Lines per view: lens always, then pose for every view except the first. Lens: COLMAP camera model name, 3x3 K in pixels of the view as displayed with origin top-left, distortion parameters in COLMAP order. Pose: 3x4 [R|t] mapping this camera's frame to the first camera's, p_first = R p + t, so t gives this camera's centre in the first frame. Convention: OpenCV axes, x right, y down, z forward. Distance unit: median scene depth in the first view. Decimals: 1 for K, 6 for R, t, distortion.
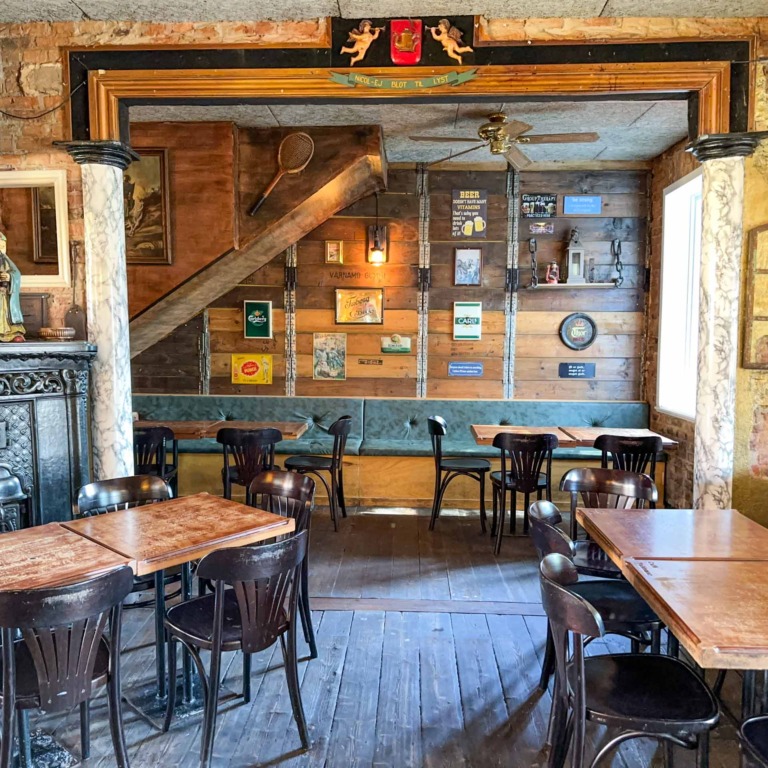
lens RADIAL K [[706.8, 0, 384.0], [0, 706.8, 384.0], [0, 0, 1]] dist [0.103307, -0.163568]
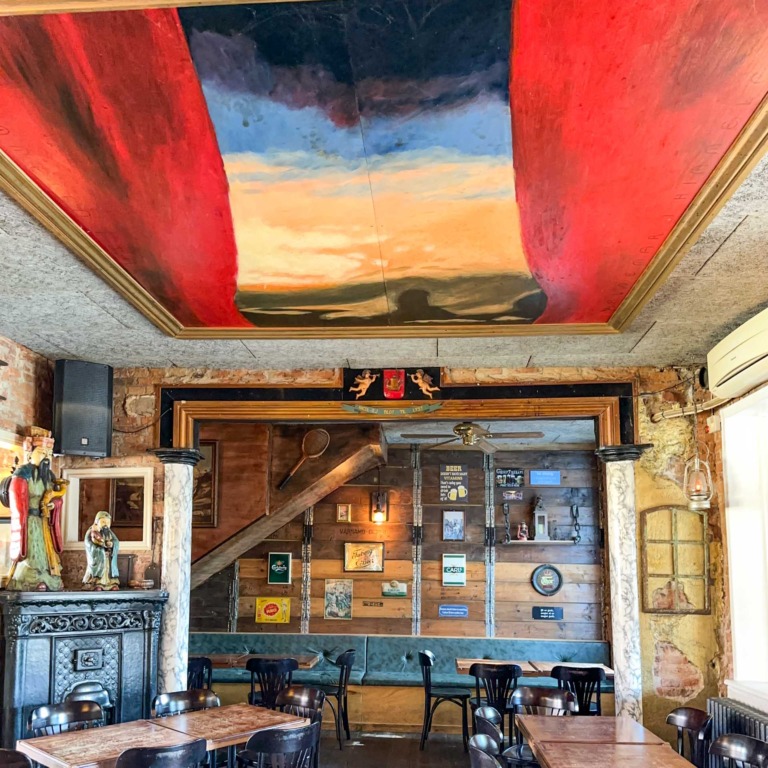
lens RADIAL K [[696.5, 0, 383.5], [0, 696.5, 503.6], [0, 0, 1]] dist [0.204922, -0.418583]
pose [[0.999879, 0.002882, -0.015265, 0.021340], [-0.005475, 0.984973, -0.172620, 0.006927], [0.014538, 0.172683, 0.984870, -0.246471]]
